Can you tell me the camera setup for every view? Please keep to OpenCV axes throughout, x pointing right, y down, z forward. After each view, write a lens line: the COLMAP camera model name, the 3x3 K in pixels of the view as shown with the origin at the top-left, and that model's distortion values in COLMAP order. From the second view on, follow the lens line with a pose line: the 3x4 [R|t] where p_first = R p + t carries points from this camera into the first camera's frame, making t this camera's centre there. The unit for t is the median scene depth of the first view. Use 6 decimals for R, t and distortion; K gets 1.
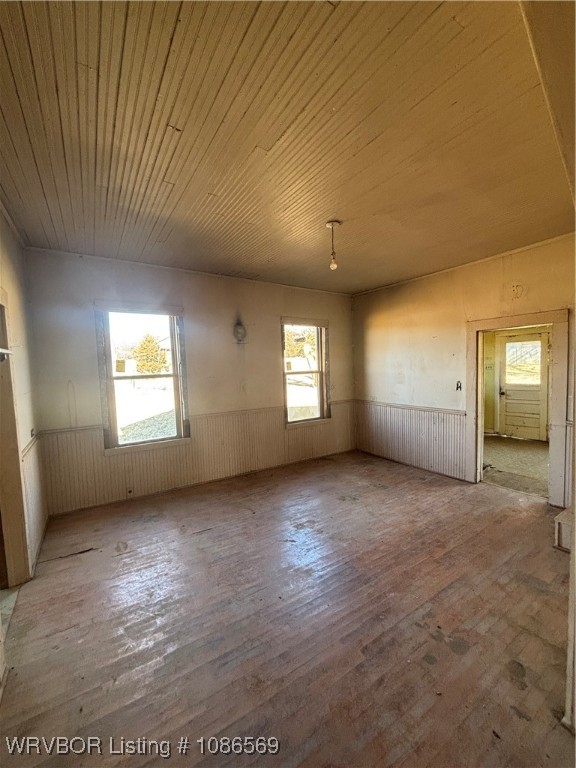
lens RADIAL K [[310.6, 0, 287.7], [0, 310.6, 382.4], [0, 0, 1]] dist [0.012093, -0.001491]
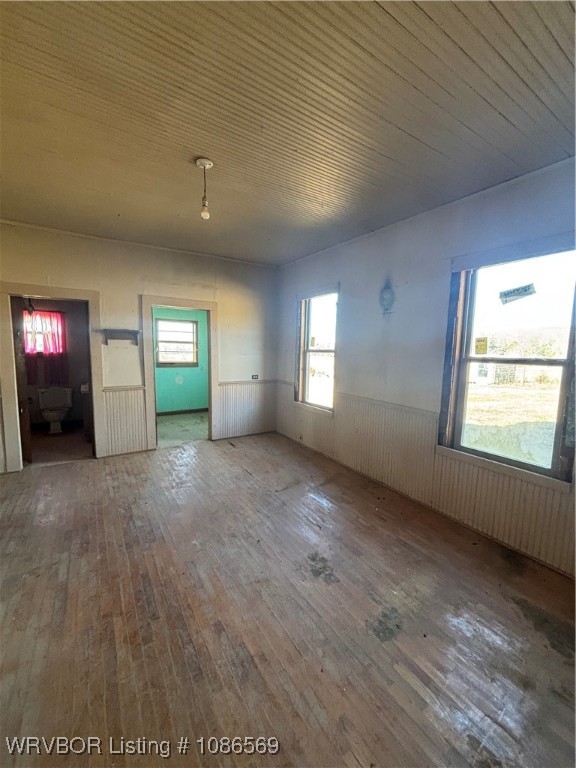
lens RADIAL K [[310.6, 0, 289.4], [0, 310.6, 385.6], [0, 0, 1]] dist [0.012093, -0.001491]
pose [[-0.003353, 0.142383, -0.989806, 0.851801], [-0.084501, 0.986231, 0.142155, -0.052862], [0.996418, 0.084116, 0.008725, 1.051274]]
